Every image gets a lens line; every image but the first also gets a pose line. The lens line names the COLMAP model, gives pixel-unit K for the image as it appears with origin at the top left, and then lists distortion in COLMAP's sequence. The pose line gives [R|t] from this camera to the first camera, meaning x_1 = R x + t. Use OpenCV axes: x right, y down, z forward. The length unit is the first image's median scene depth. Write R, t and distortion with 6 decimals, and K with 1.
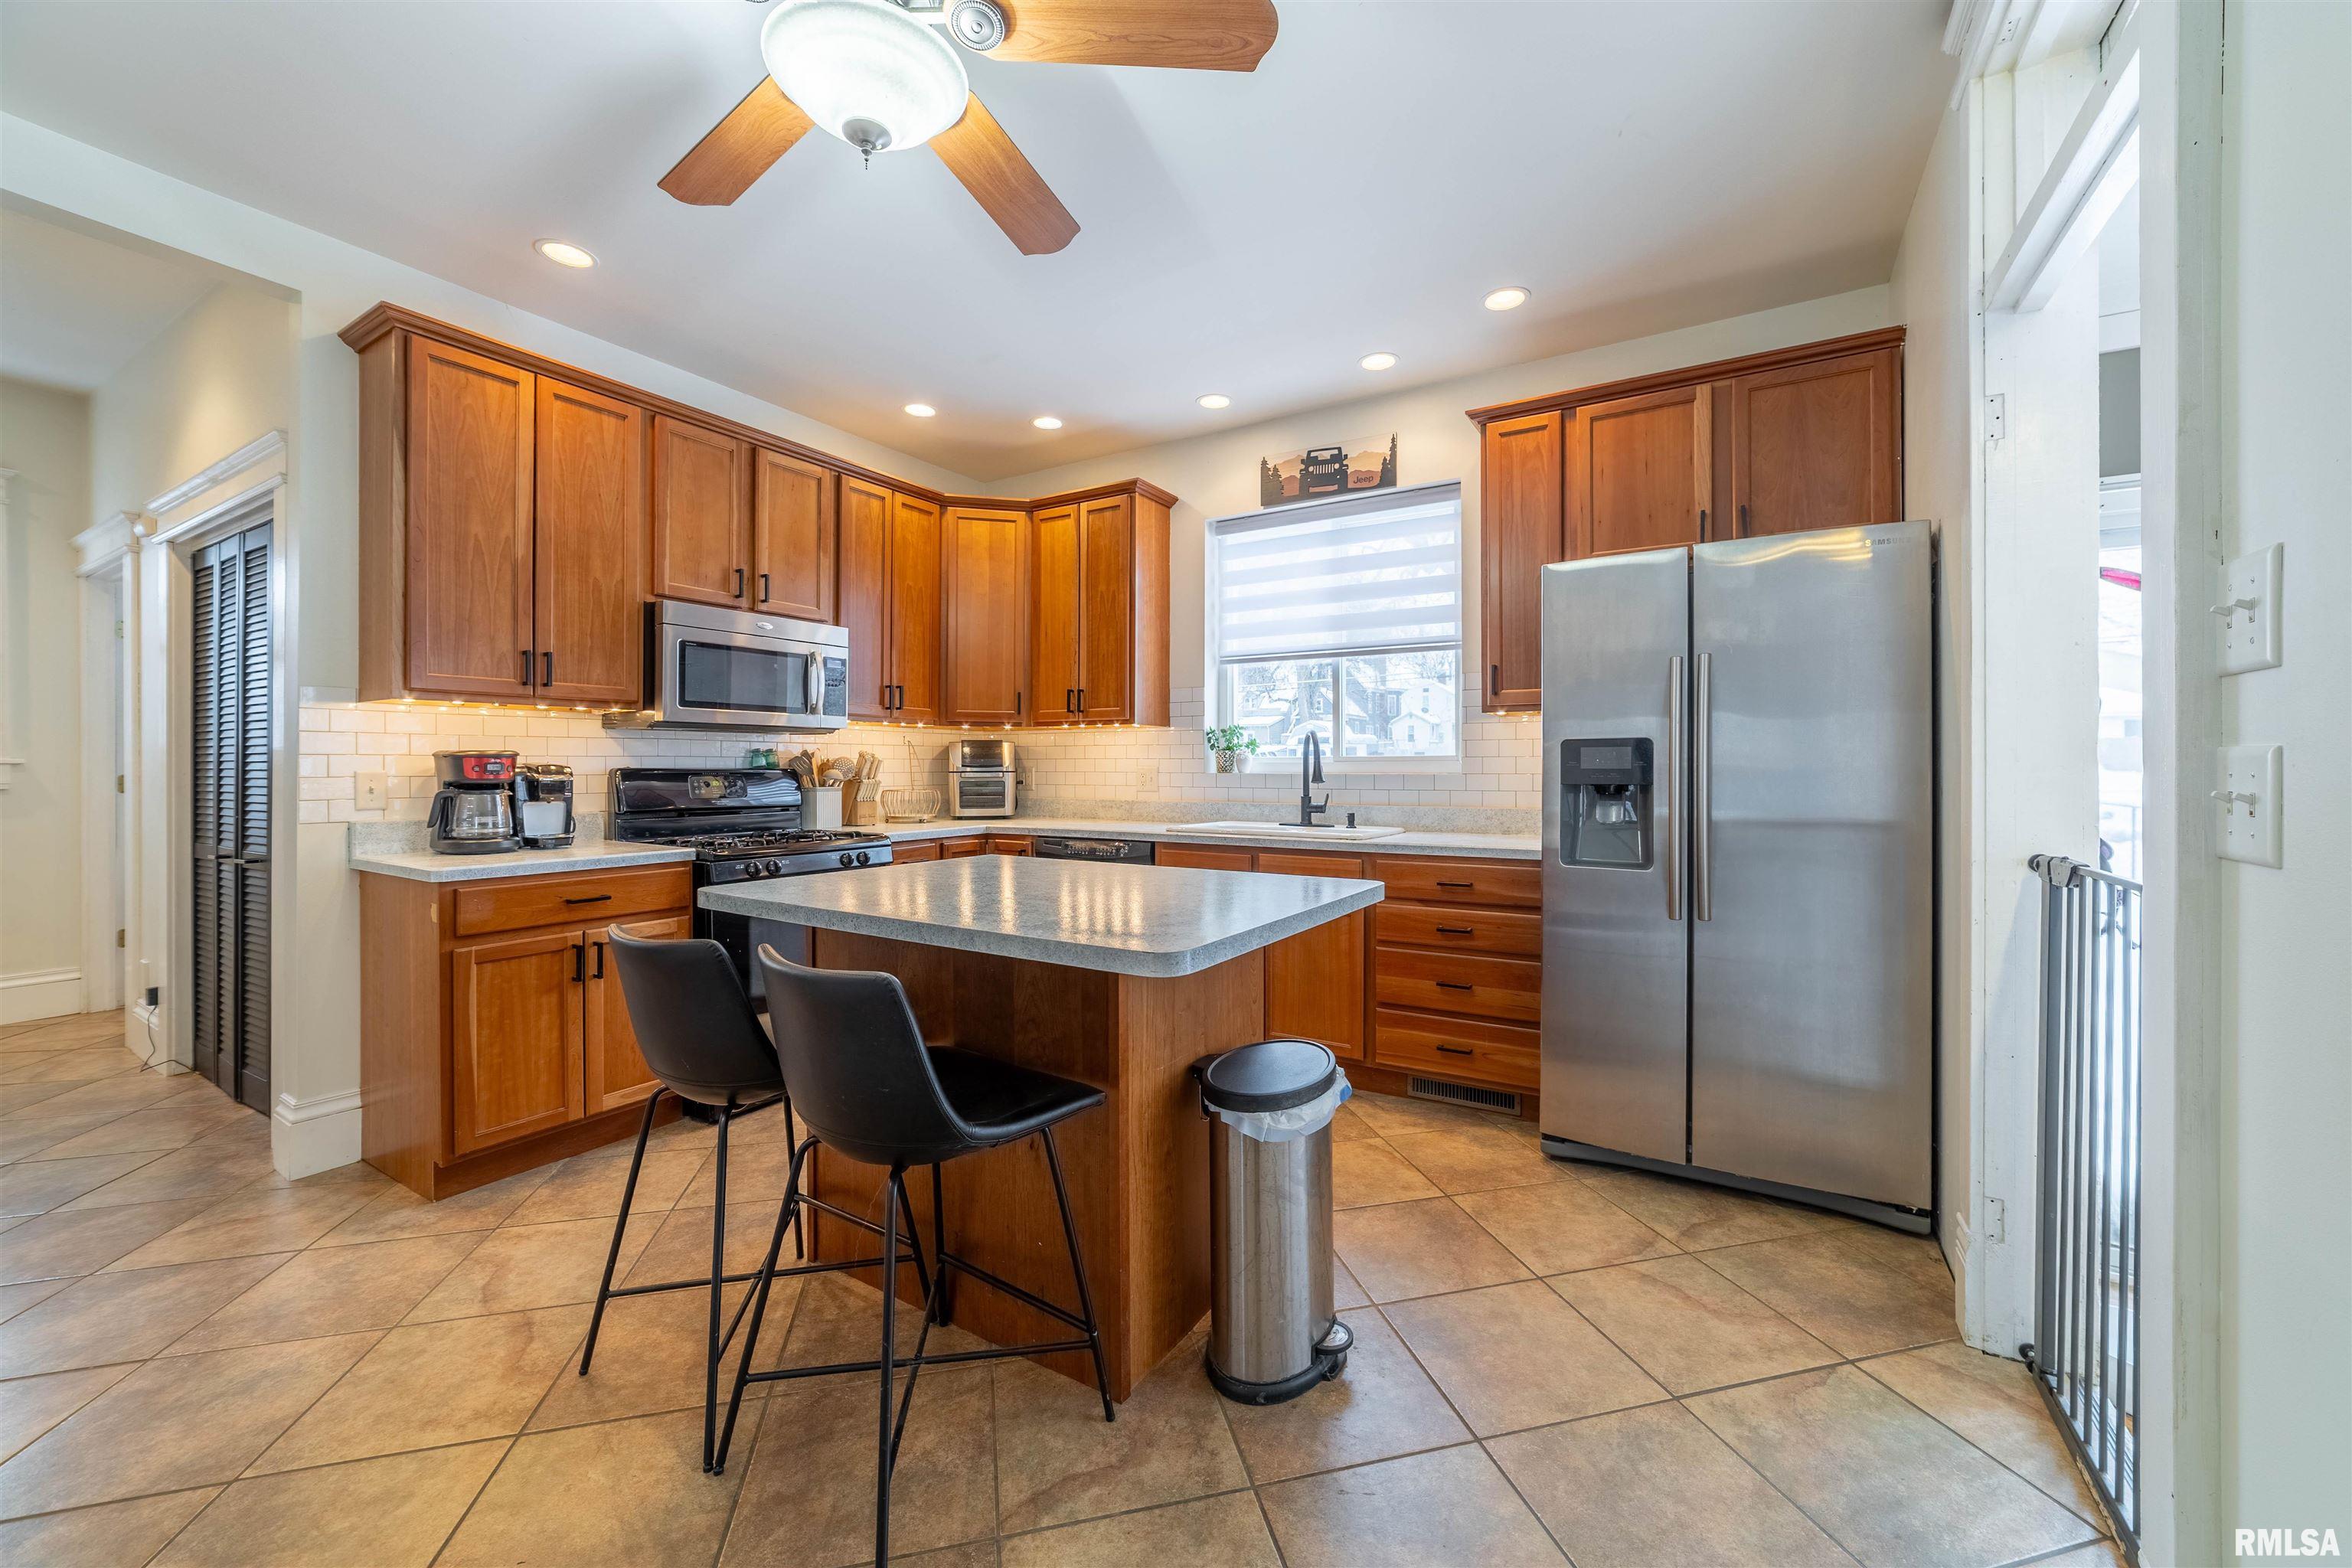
lens RADIAL K [[910.7, 0, 1176.0], [0, 910.7, 774.6], [0, 0, 1]] dist [0.001231, 0.000605]
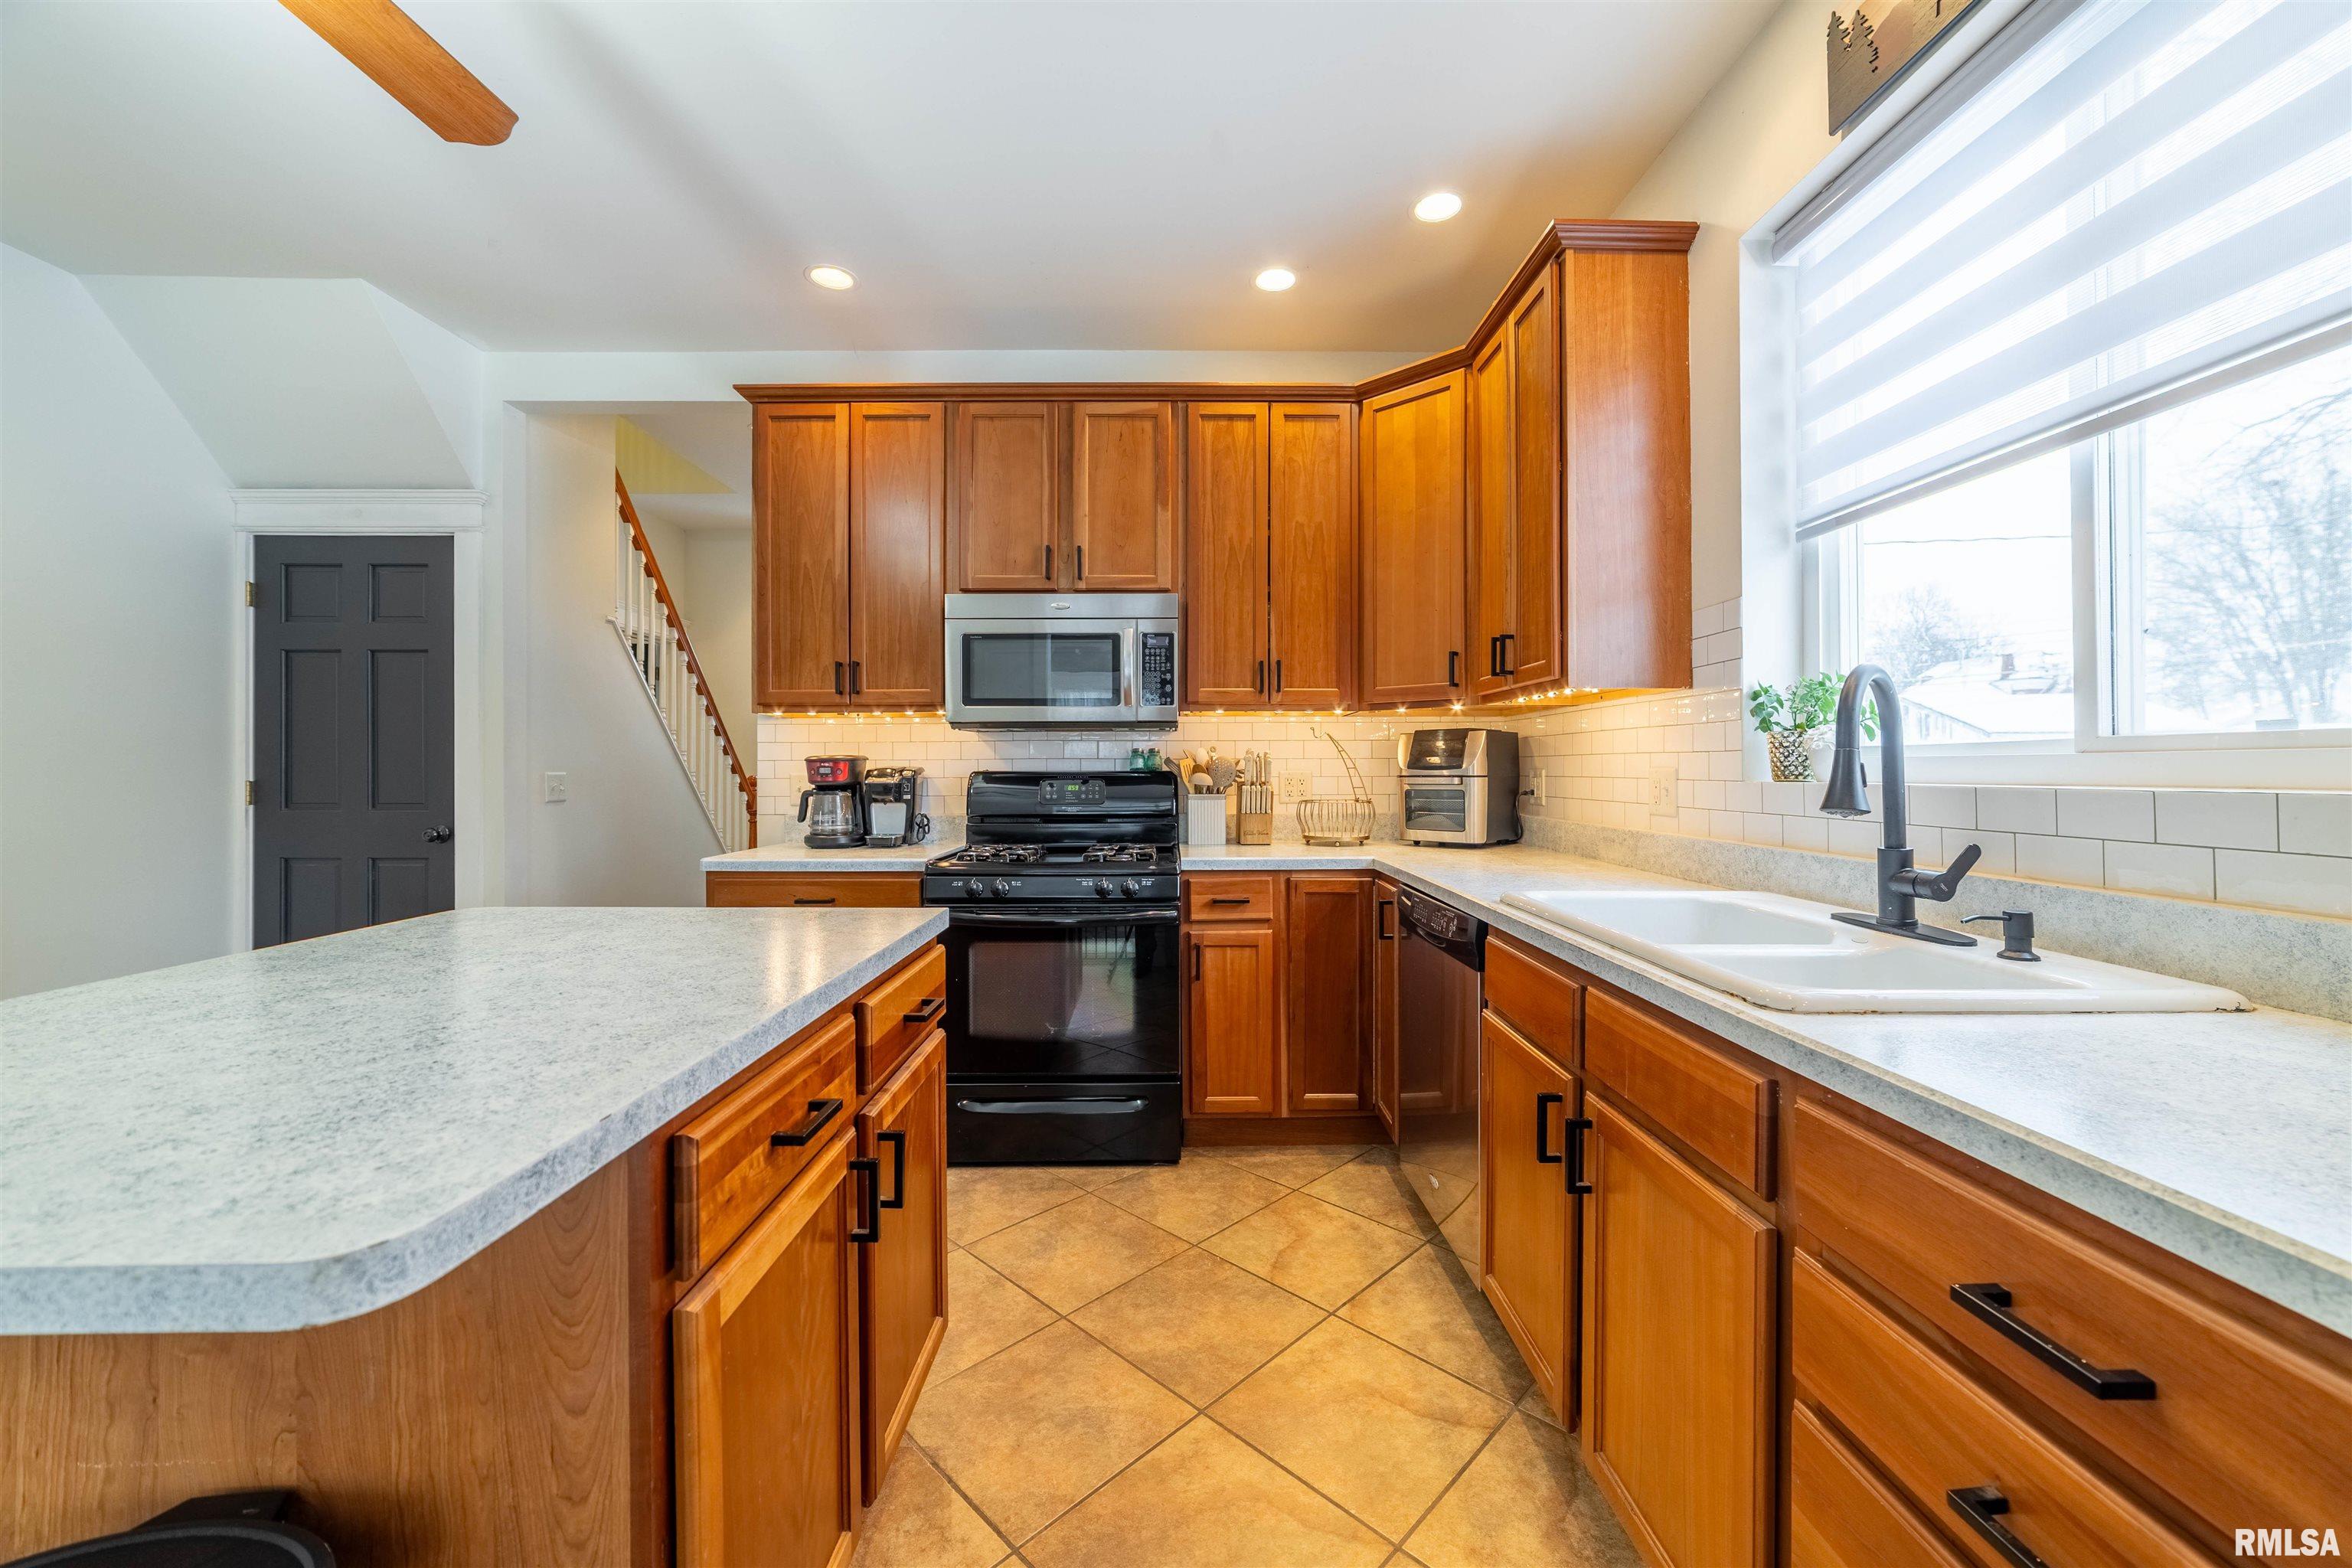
lens RADIAL K [[910.7, 0, 1184.8], [0, 910.7, 759.4], [0, 0, 1]] dist [0.001231, 0.000605]
pose [[0.532809, -0.009972, -0.846177, 0.317842], [-0.004243, 0.999887, -0.014455, -0.005807], [0.846225, 0.011292, 0.532706, 0.600909]]
